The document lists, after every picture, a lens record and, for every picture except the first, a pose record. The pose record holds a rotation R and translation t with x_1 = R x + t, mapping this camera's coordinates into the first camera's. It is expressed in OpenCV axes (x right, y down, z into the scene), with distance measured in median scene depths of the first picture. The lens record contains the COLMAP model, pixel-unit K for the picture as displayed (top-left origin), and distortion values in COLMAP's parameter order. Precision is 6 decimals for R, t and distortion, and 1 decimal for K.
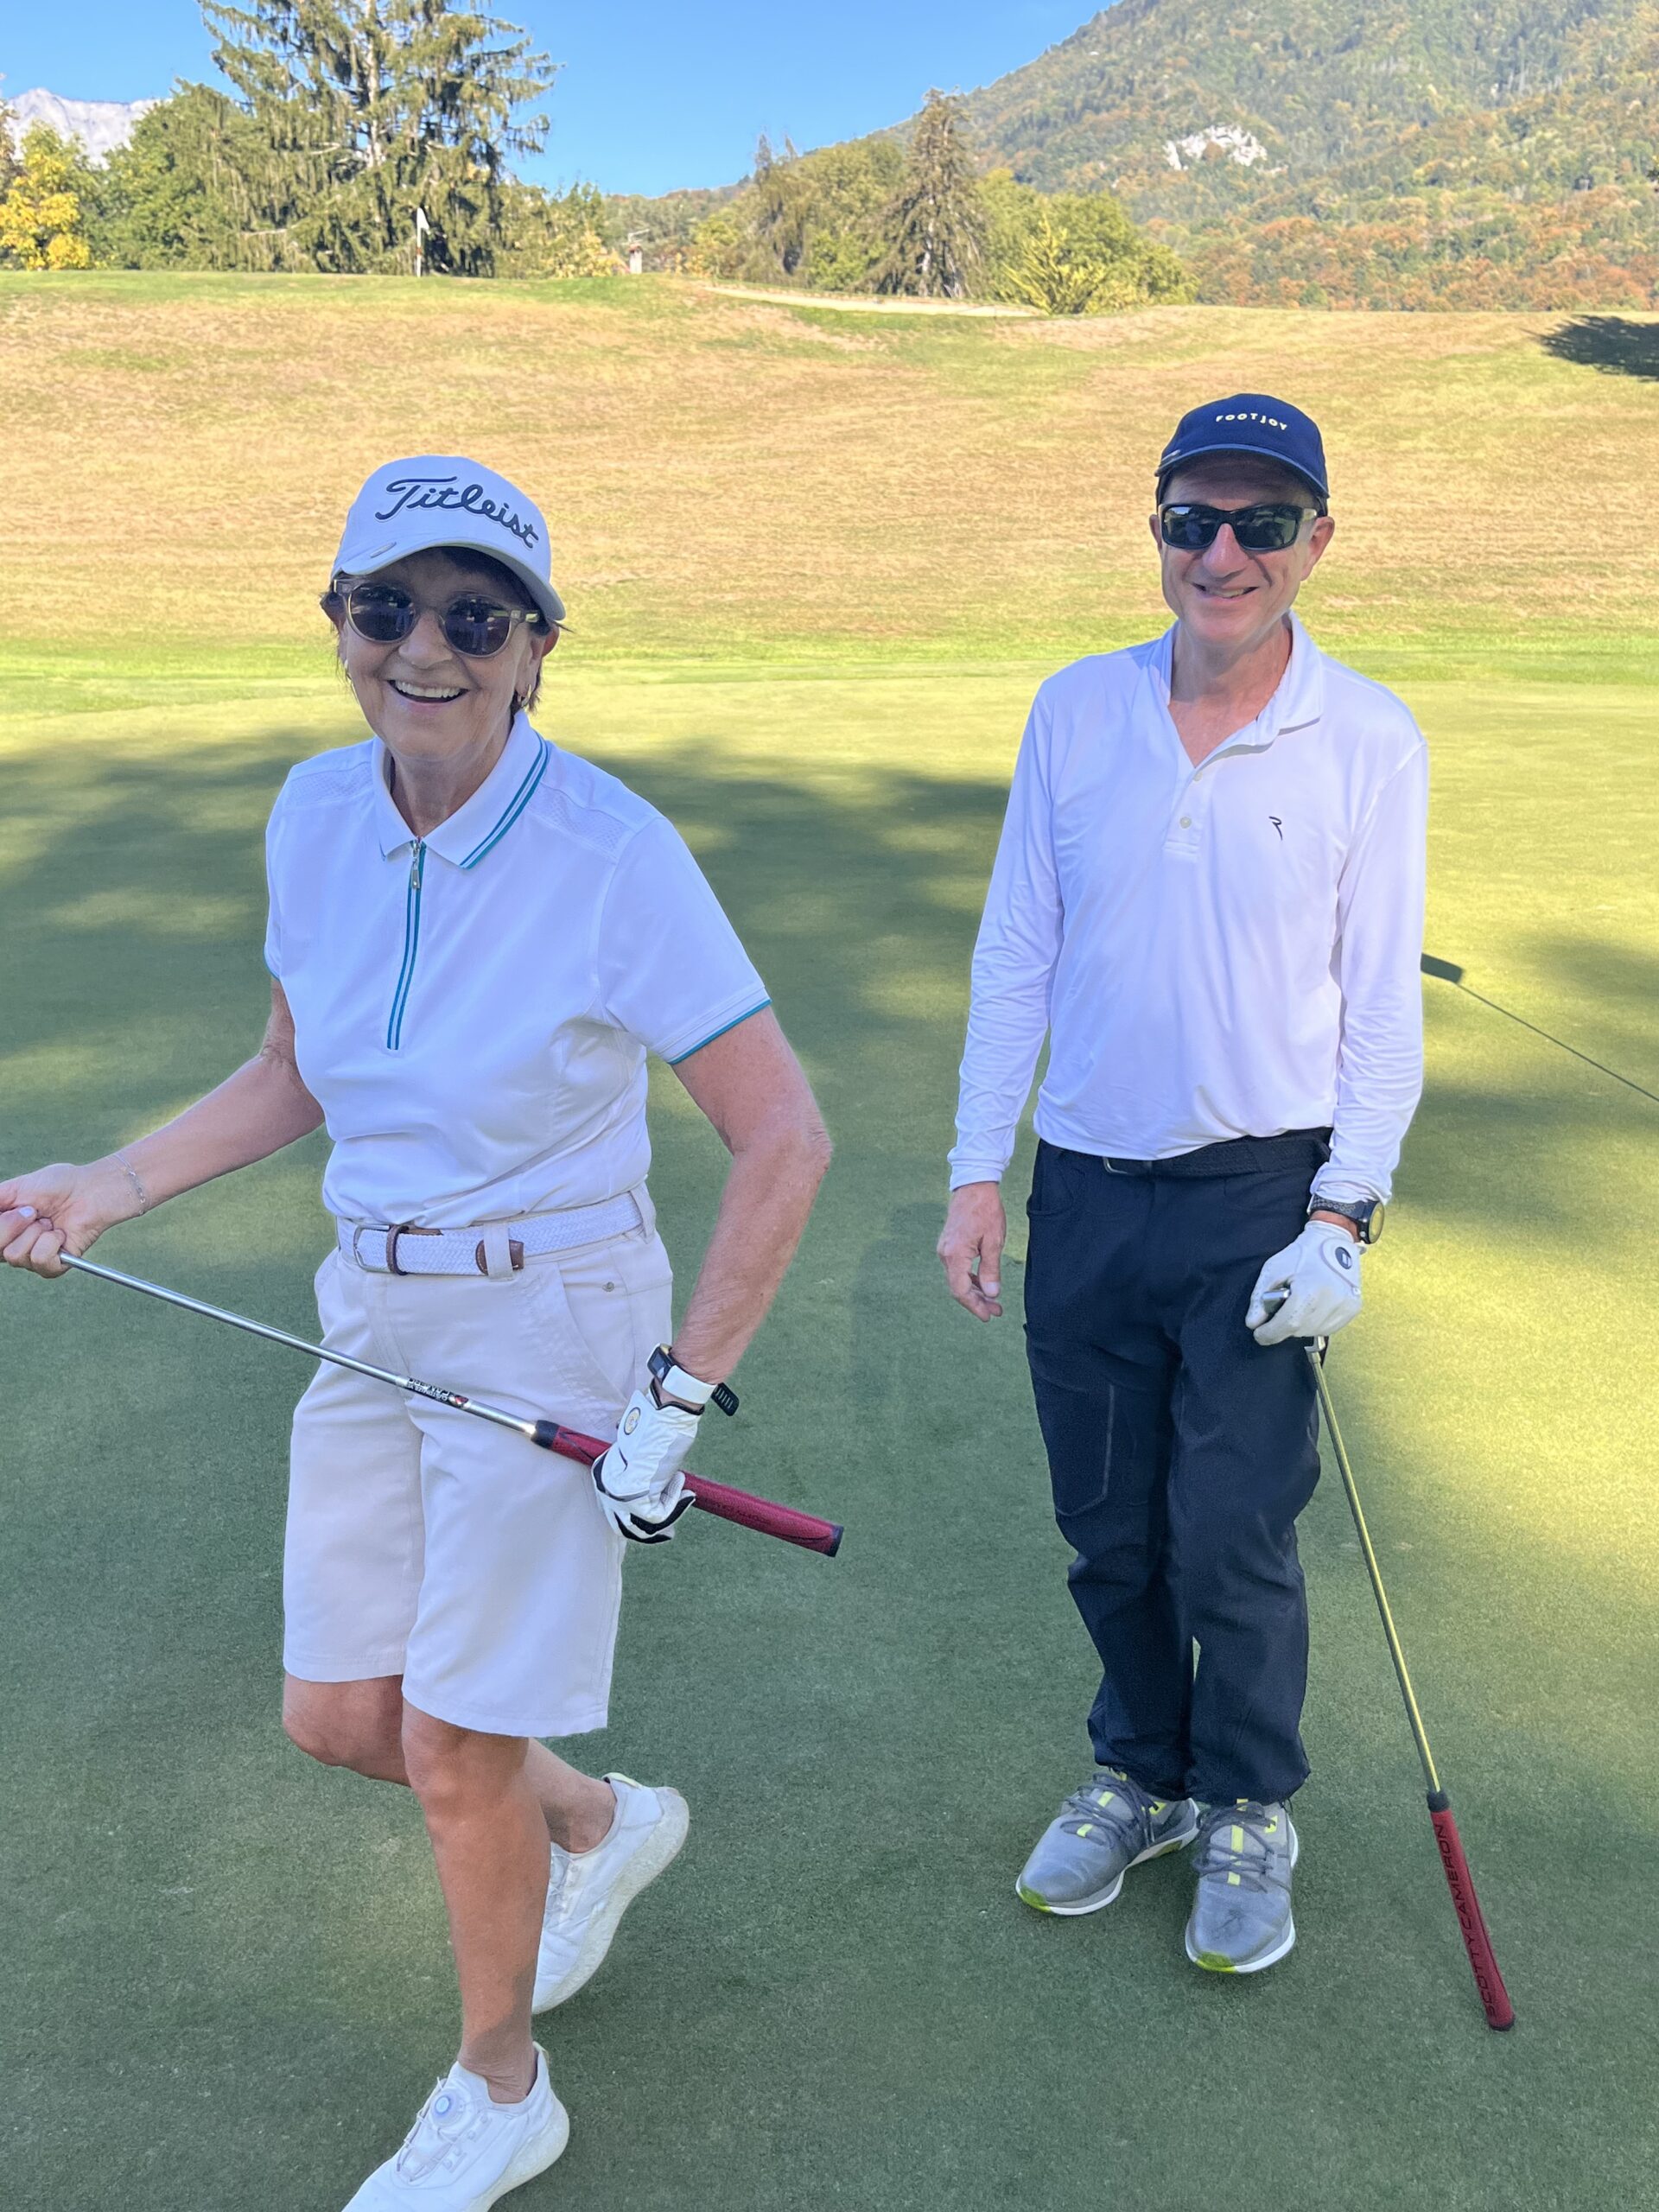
lens RADIAL K [[2062.3, 0, 830.1], [0, 2062.3, 1101.8], [0, 0, 1]] dist [0.008432, 0.000000]
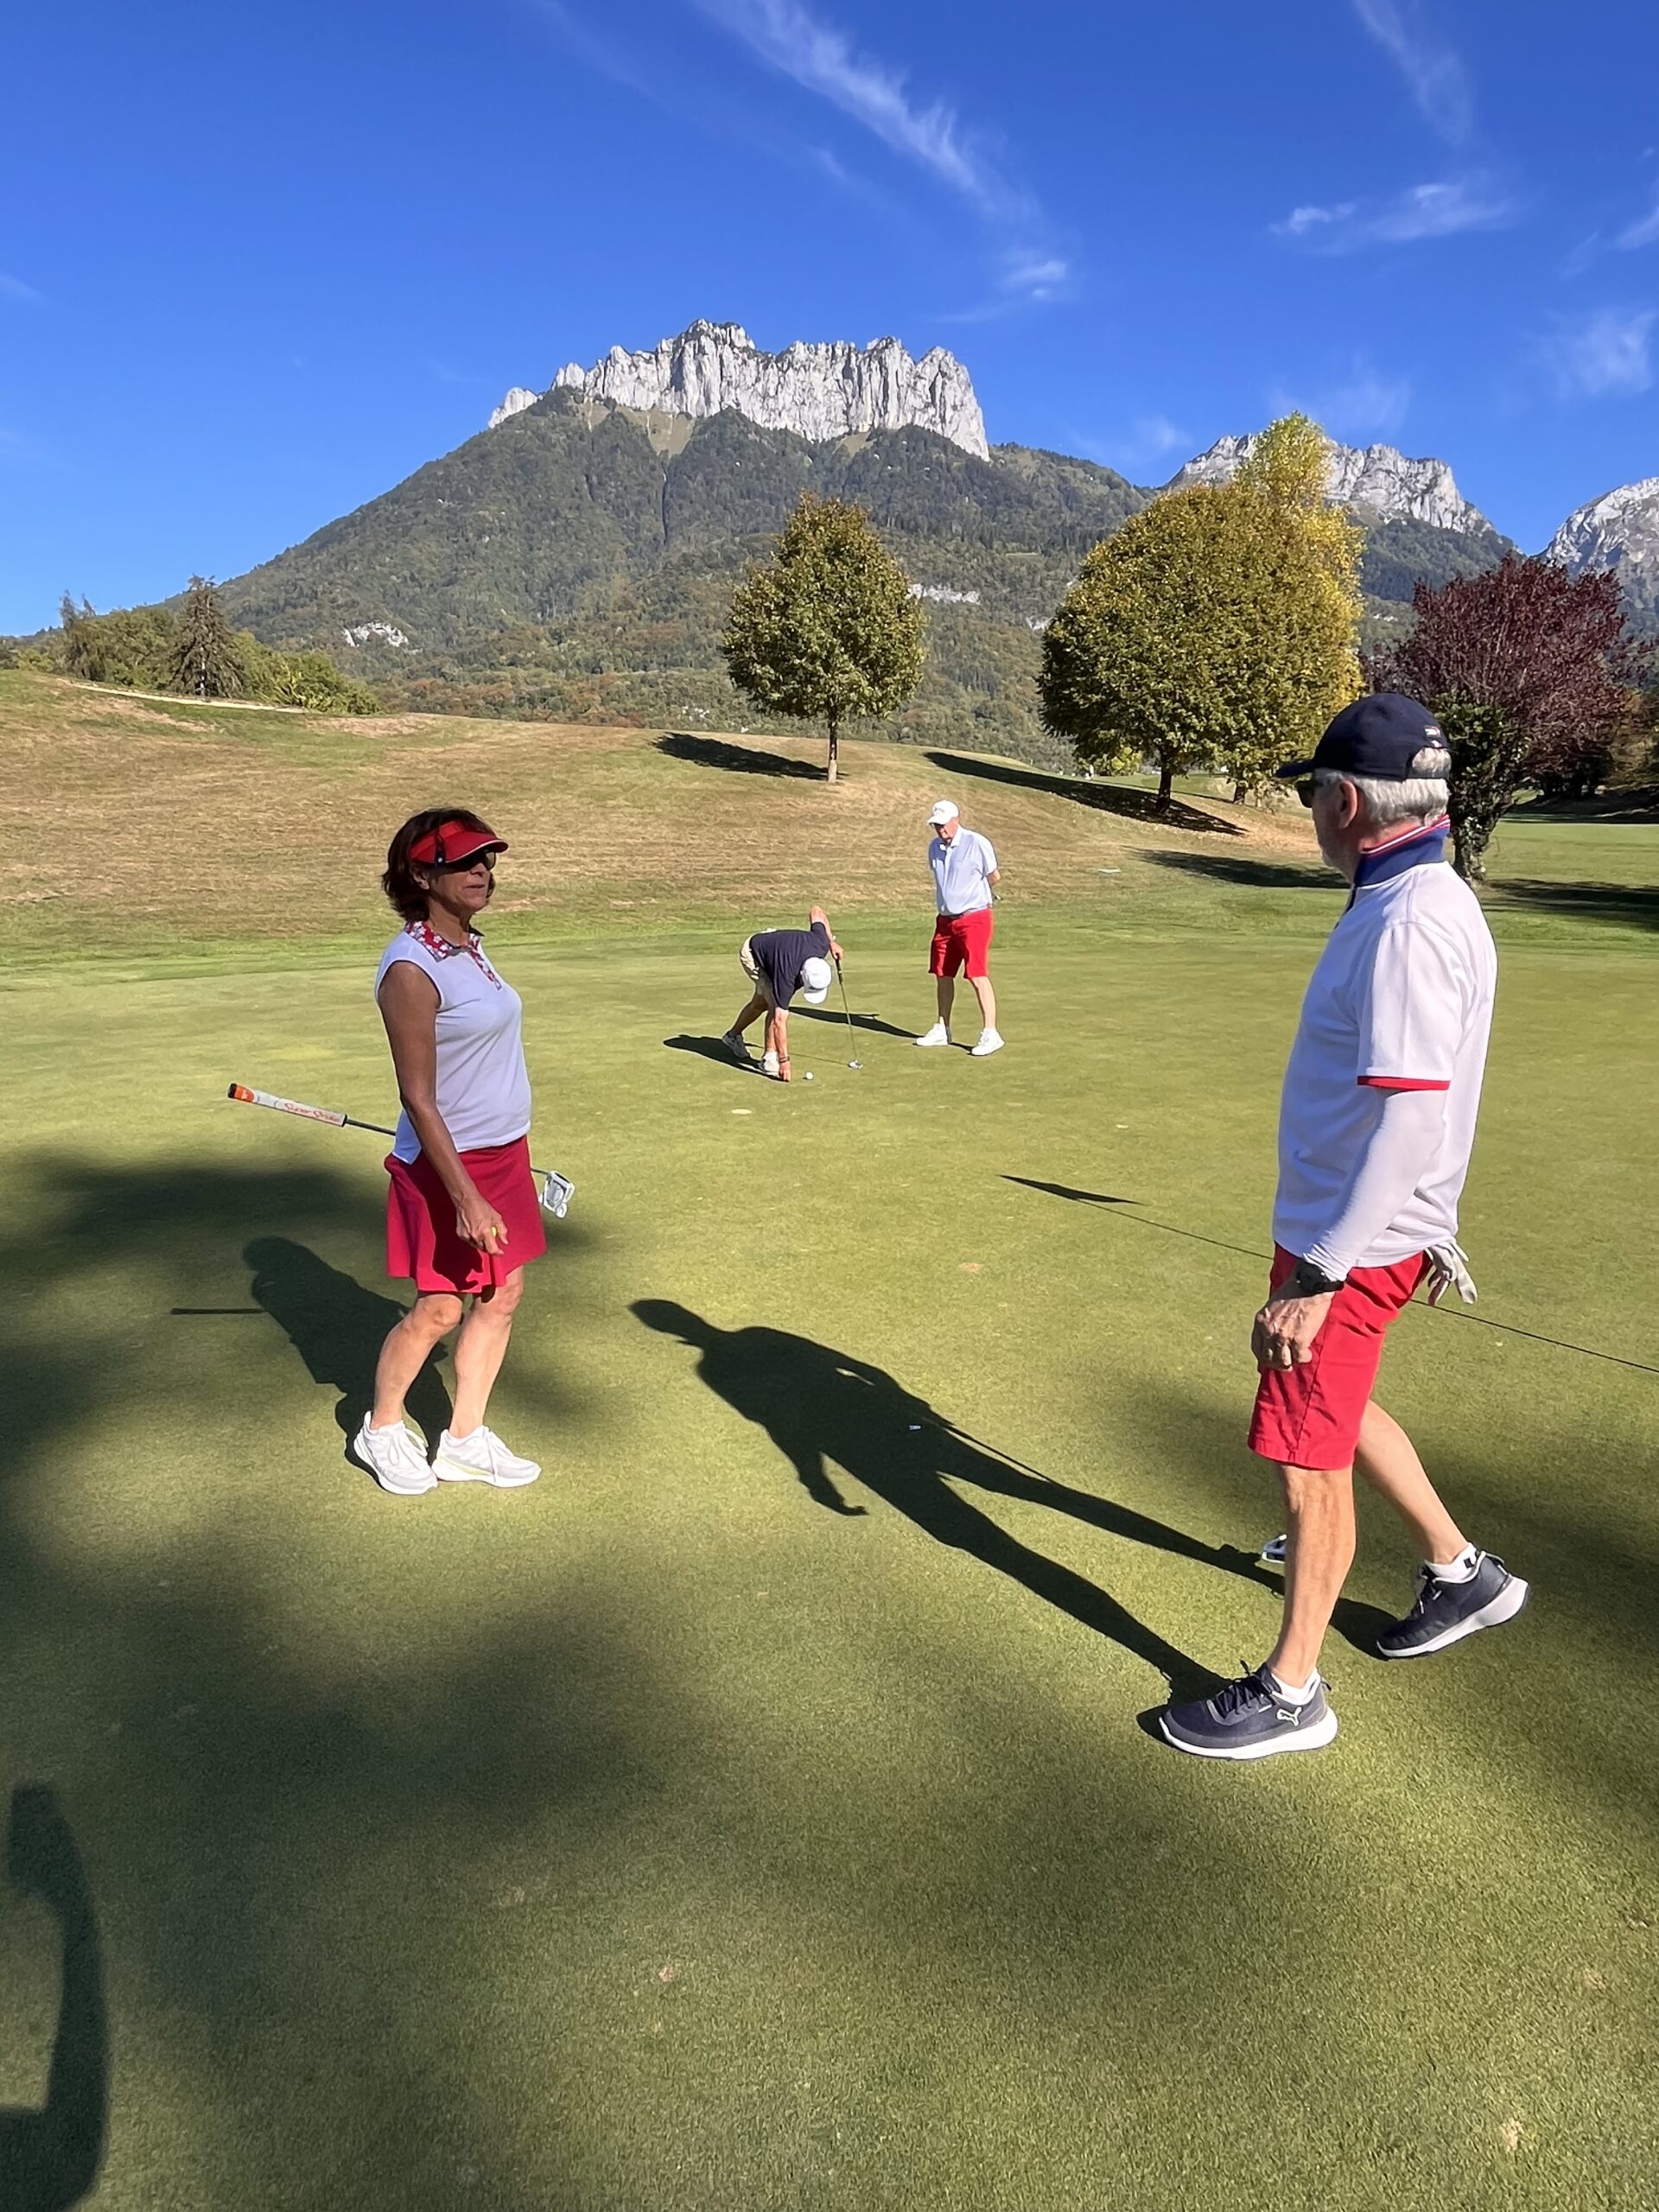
lens RADIAL K [[1259.1, 0, 824.8], [0, 1259.1, 1104.7], [0, 0, 1]] dist [-0.020167, 0.000031]
pose [[0.876404, -0.095176, 0.472078, -0.039277], [0.133295, 0.989919, -0.047882, -0.023599], [-0.462762, 0.104889, 0.880256, 0.101621]]
